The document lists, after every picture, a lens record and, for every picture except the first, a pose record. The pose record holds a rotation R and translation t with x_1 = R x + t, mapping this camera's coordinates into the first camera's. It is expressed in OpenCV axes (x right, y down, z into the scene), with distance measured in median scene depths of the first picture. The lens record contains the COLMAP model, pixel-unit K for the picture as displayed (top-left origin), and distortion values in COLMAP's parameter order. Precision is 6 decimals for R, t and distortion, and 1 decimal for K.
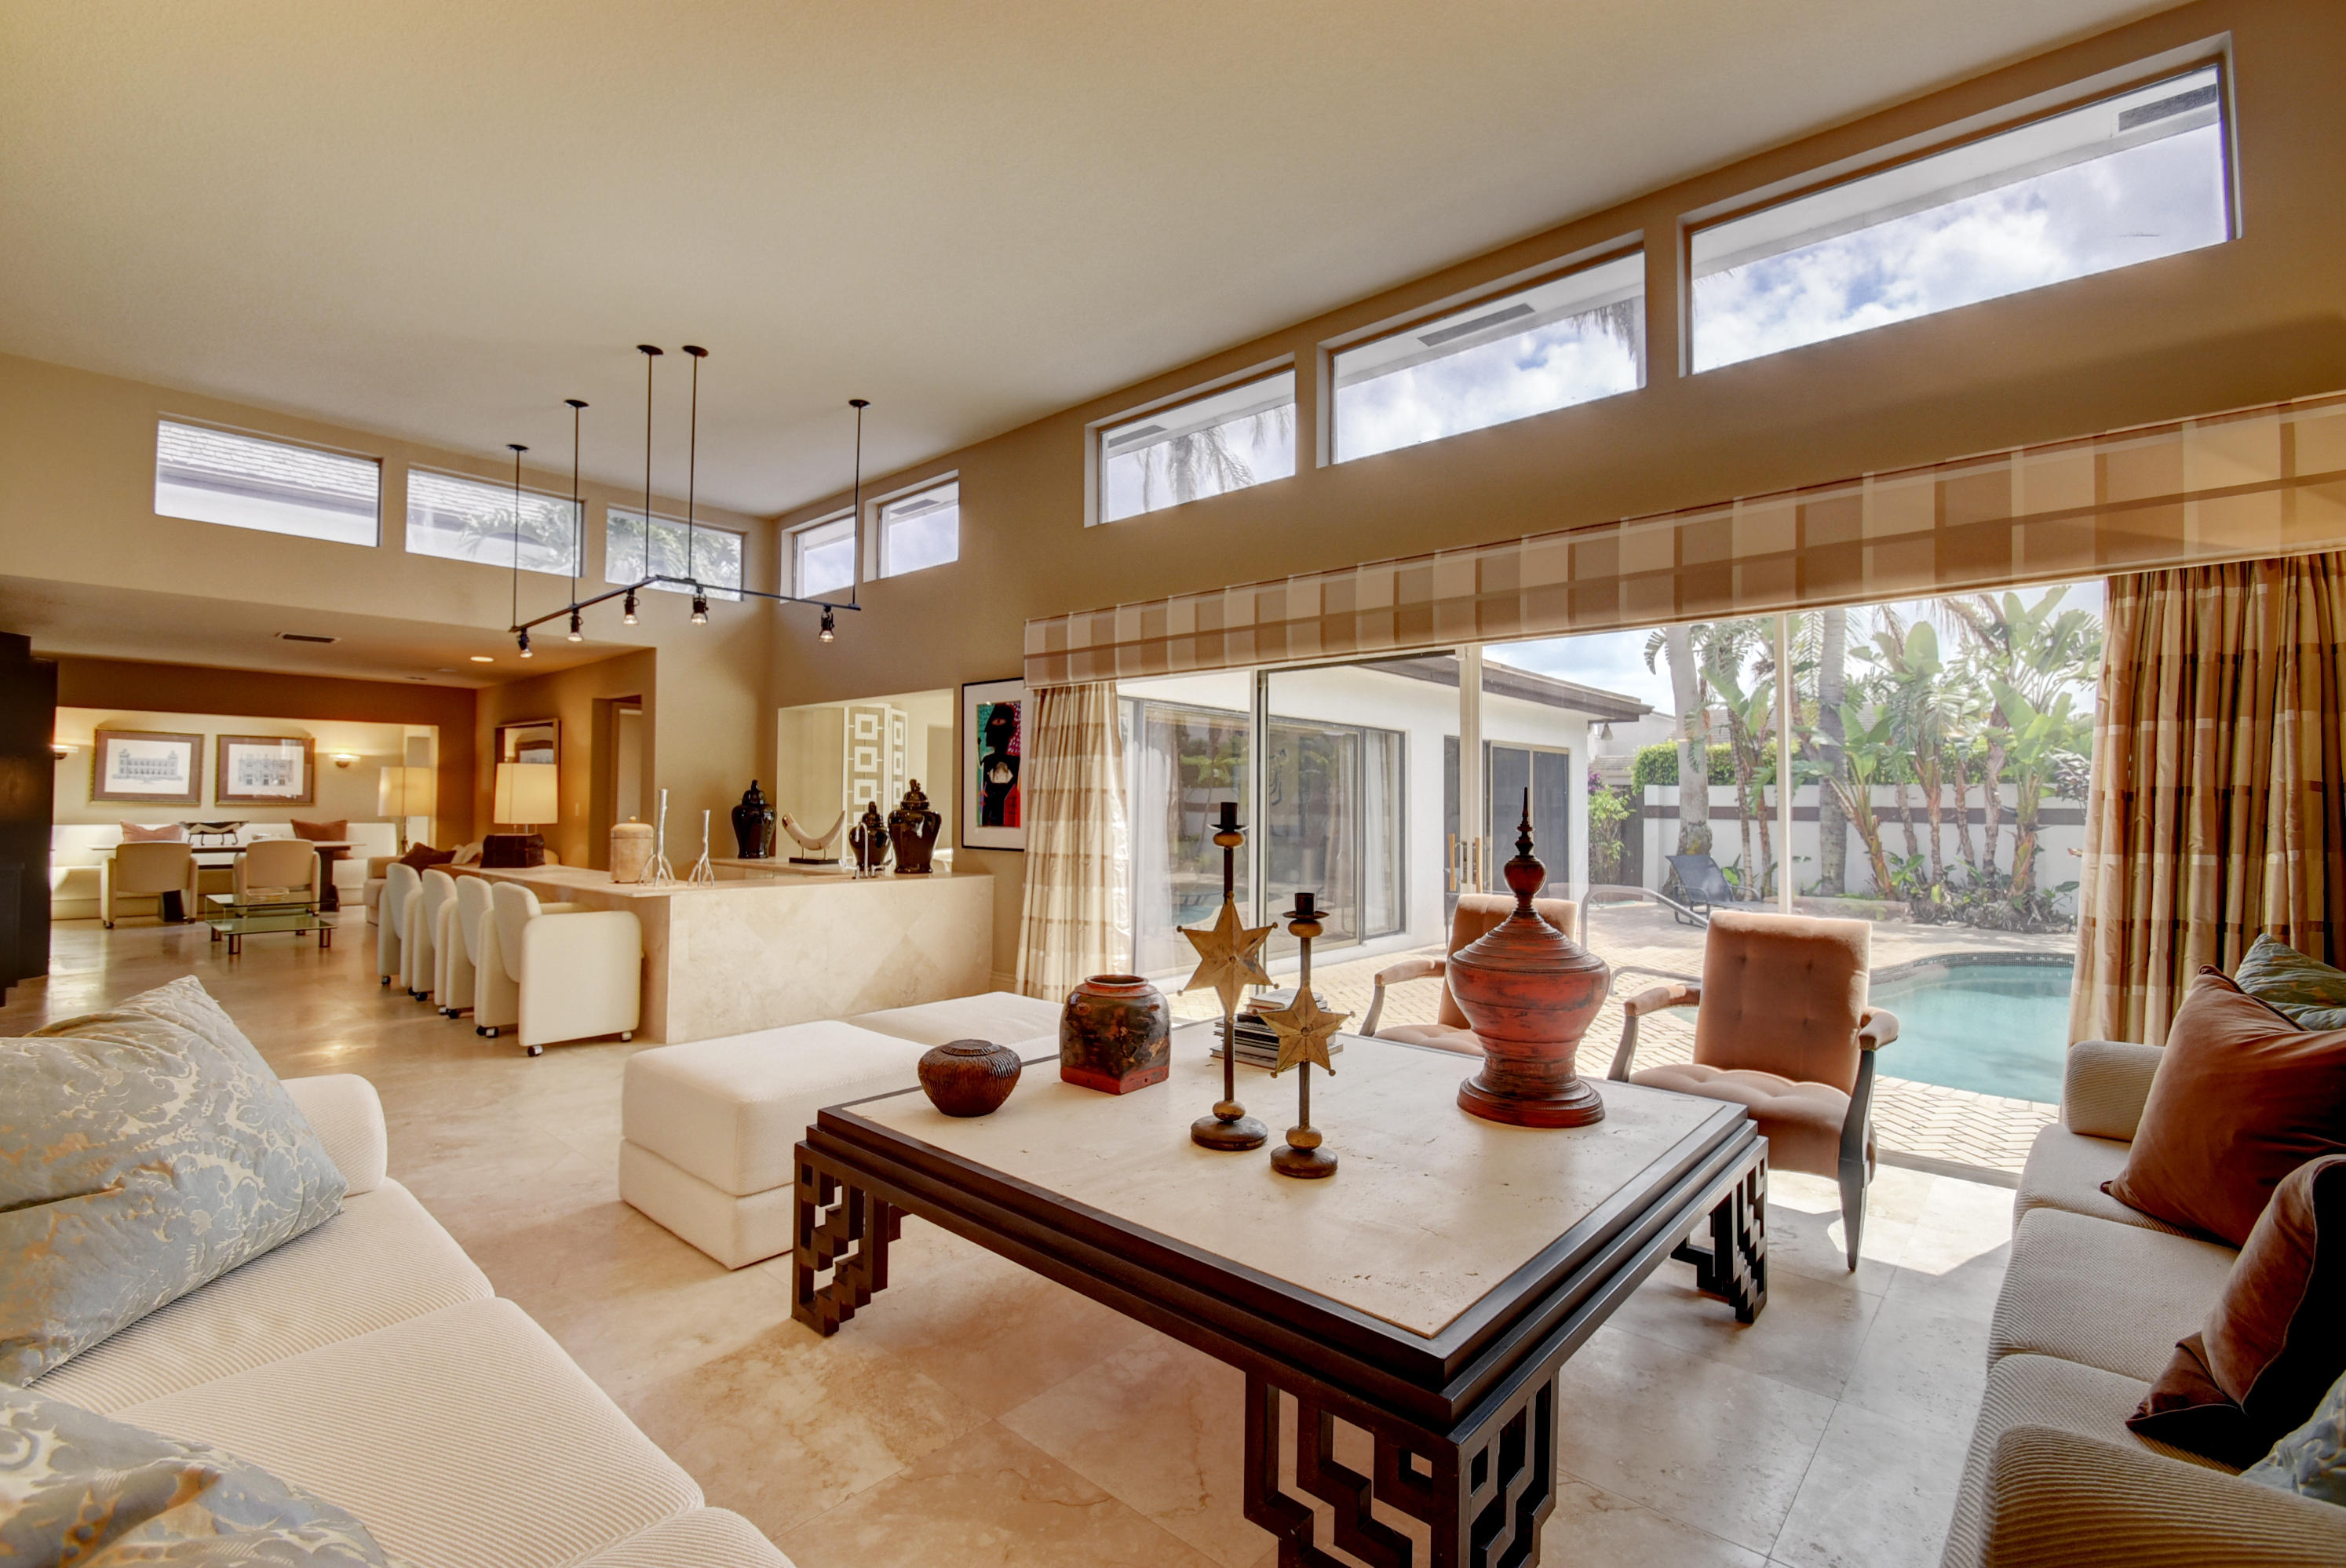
lens RADIAL K [[1035.0, 0, 1157.9], [0, 1035.0, 780.9], [0, 0, 1]] dist [-0.002557, -0.006214]
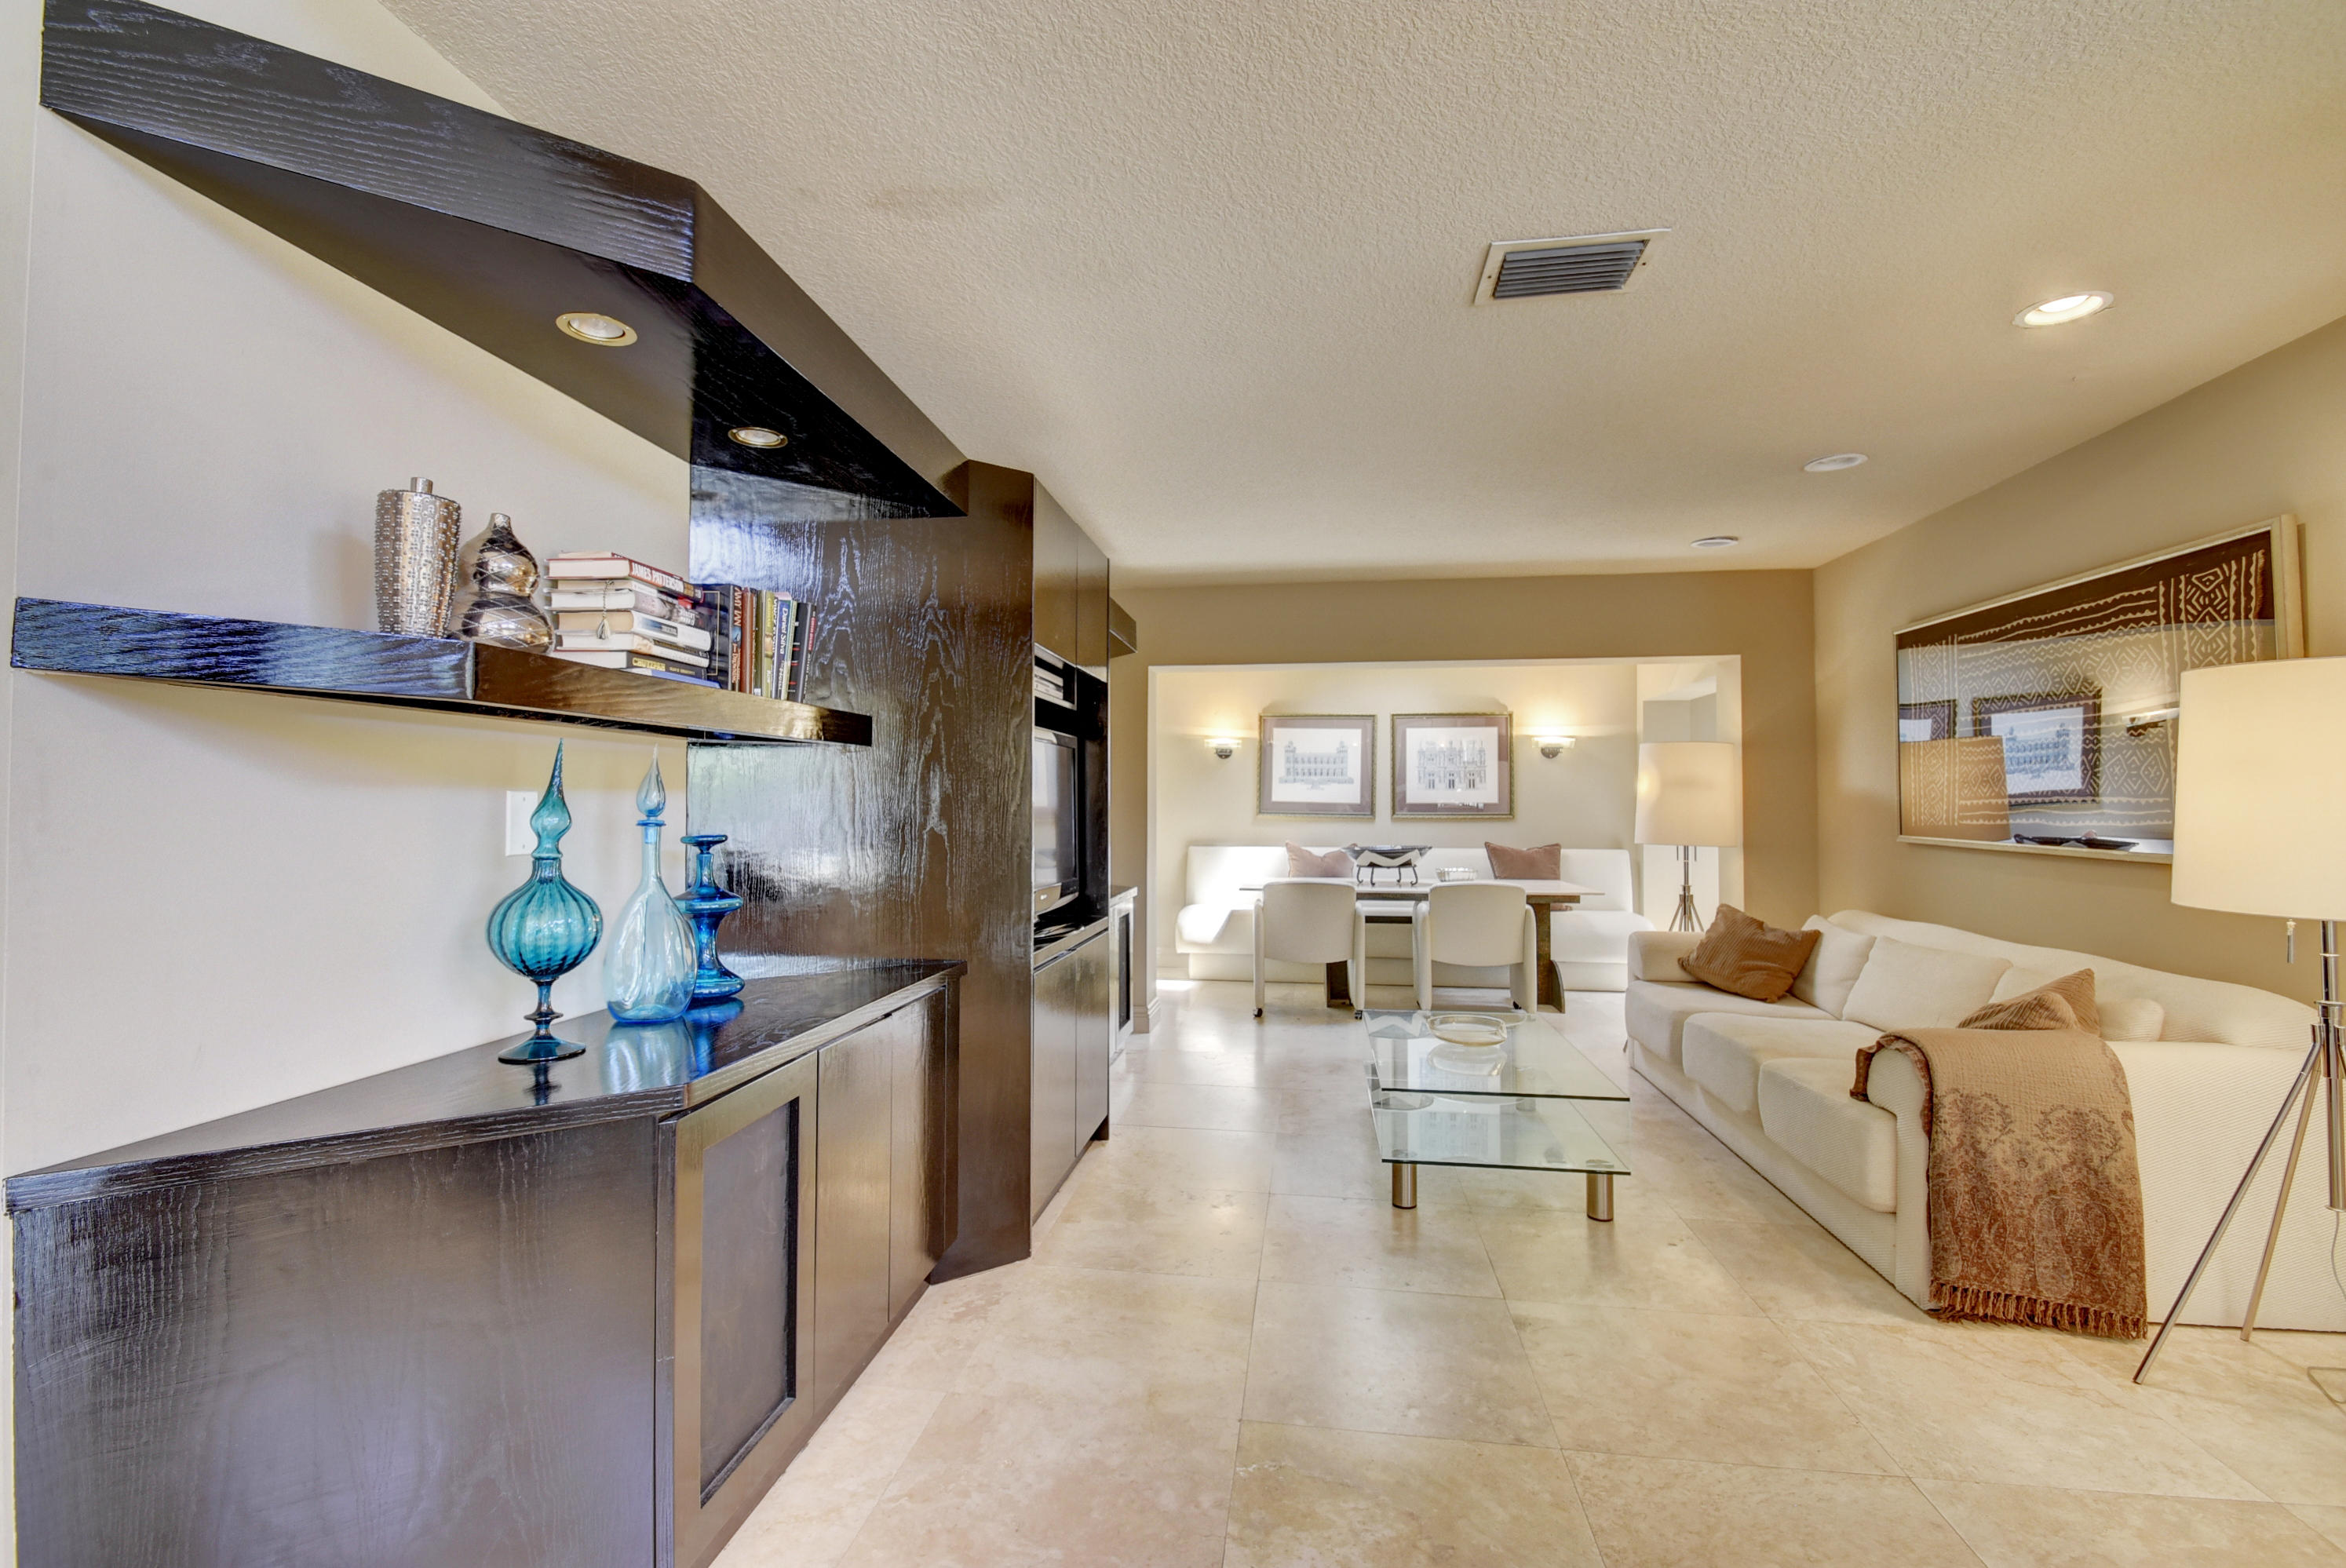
lens RADIAL K [[1035.0, 0, 1157.1], [0, 1035.0, 789.4], [0, 0, 1]] dist [-0.002557, -0.006214]
pose [[0.554060, -0.020802, -0.832217, -0.512817], [0.023463, 0.999681, -0.009367, 0.007804], [0.832146, -0.014337, 0.554371, 0.582006]]
